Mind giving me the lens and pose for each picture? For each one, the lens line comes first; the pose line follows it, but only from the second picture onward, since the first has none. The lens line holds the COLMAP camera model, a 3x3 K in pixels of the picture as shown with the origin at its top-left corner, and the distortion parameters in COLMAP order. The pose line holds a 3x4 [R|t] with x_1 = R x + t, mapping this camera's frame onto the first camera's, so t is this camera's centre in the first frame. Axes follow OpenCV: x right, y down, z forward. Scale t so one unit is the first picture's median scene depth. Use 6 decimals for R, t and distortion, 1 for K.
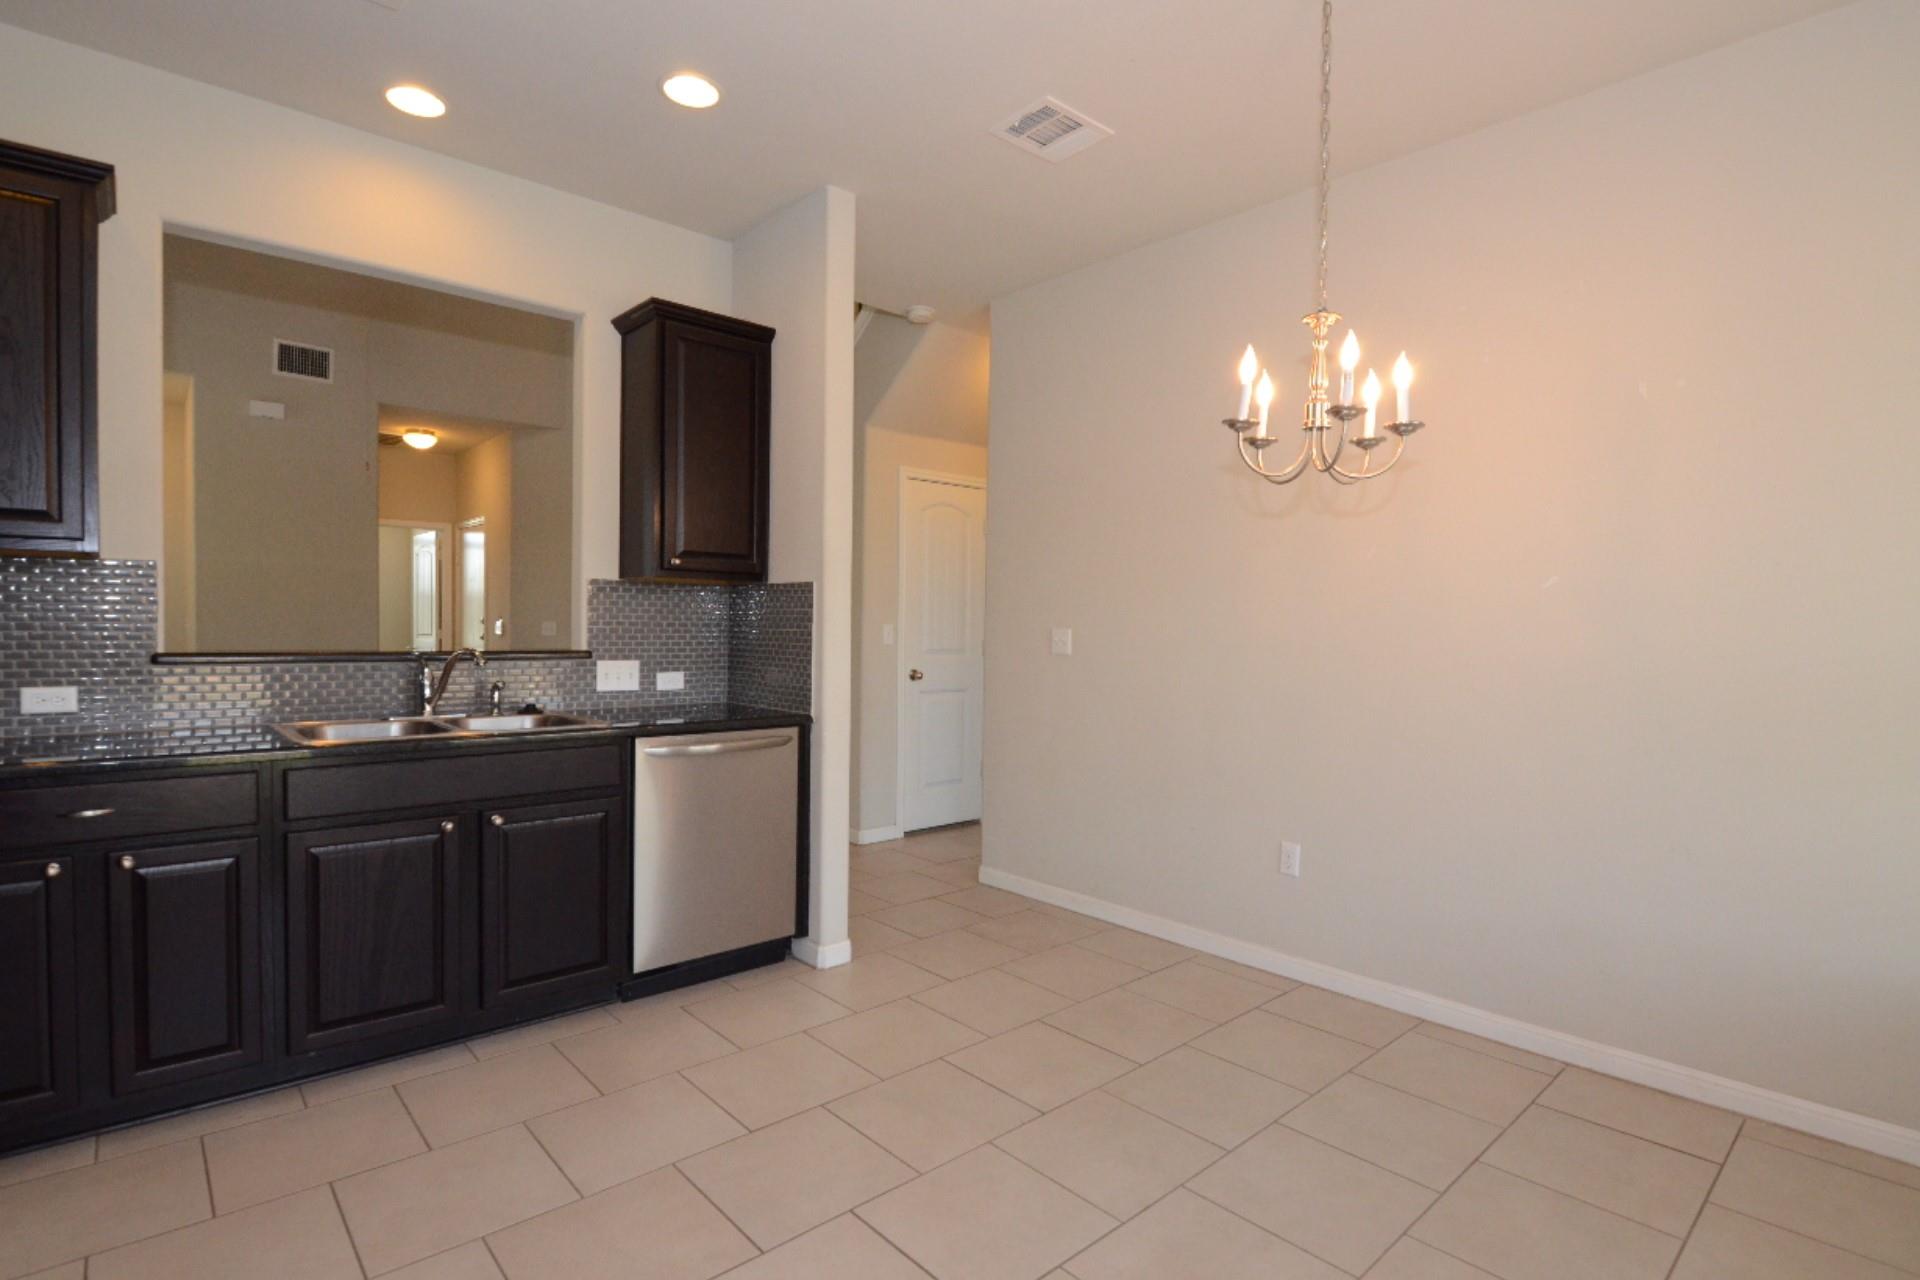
lens RADIAL K [[939.1, 0, 958.9], [0, 939.1, 652.4], [0, 0, 1]] dist [0.001628, -0.014029]
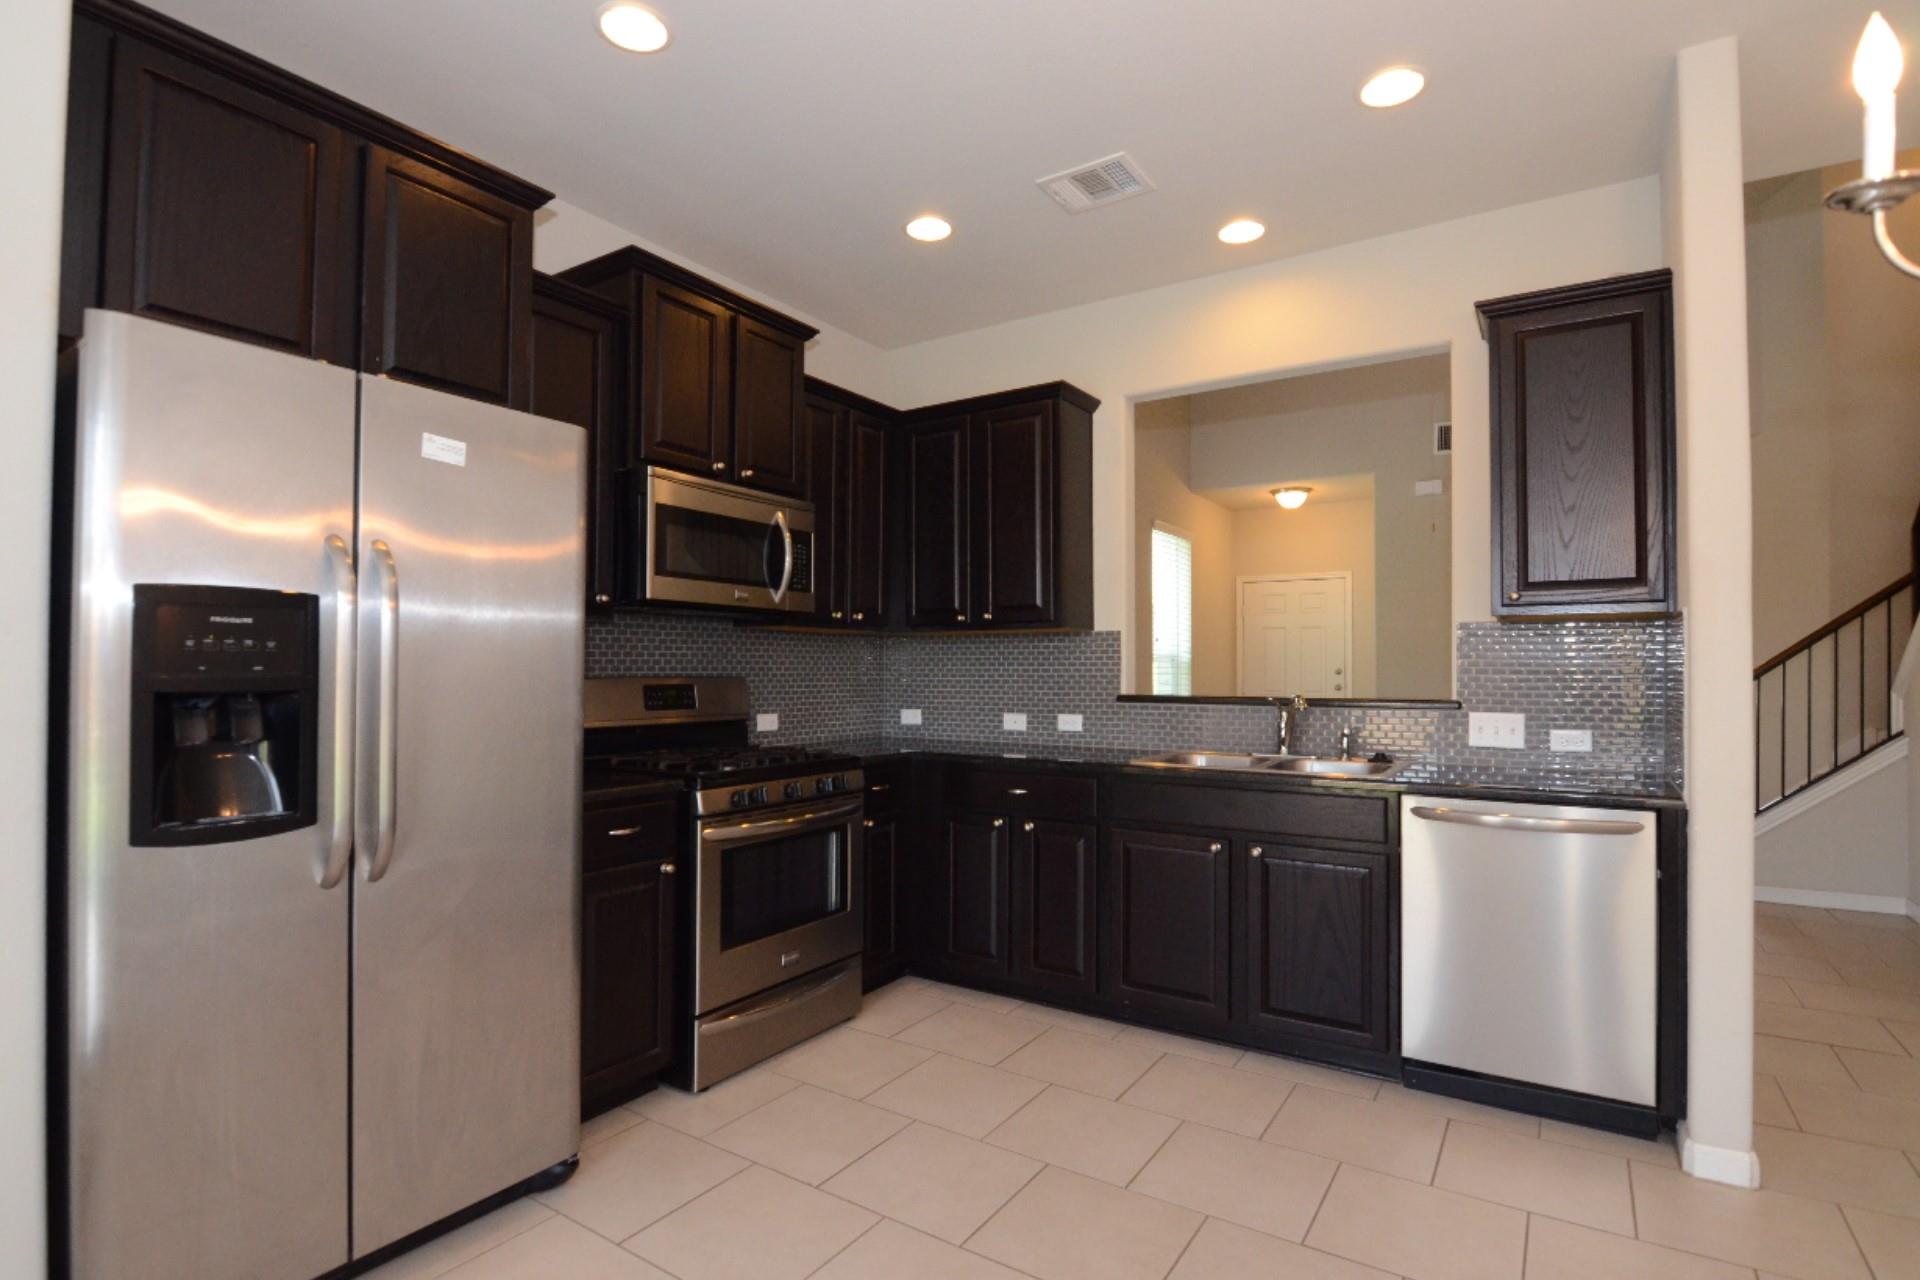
lens RADIAL K [[921.7, 0, 966.3], [0, 921.7, 656.3], [0, 0, 1]] dist [-0.035567, -0.000162]
pose [[0.253967, -0.024535, -0.966902, 0.347150], [-0.025318, 0.999167, -0.032004, -0.004786], [0.966881, 0.032608, 0.253135, 0.308550]]
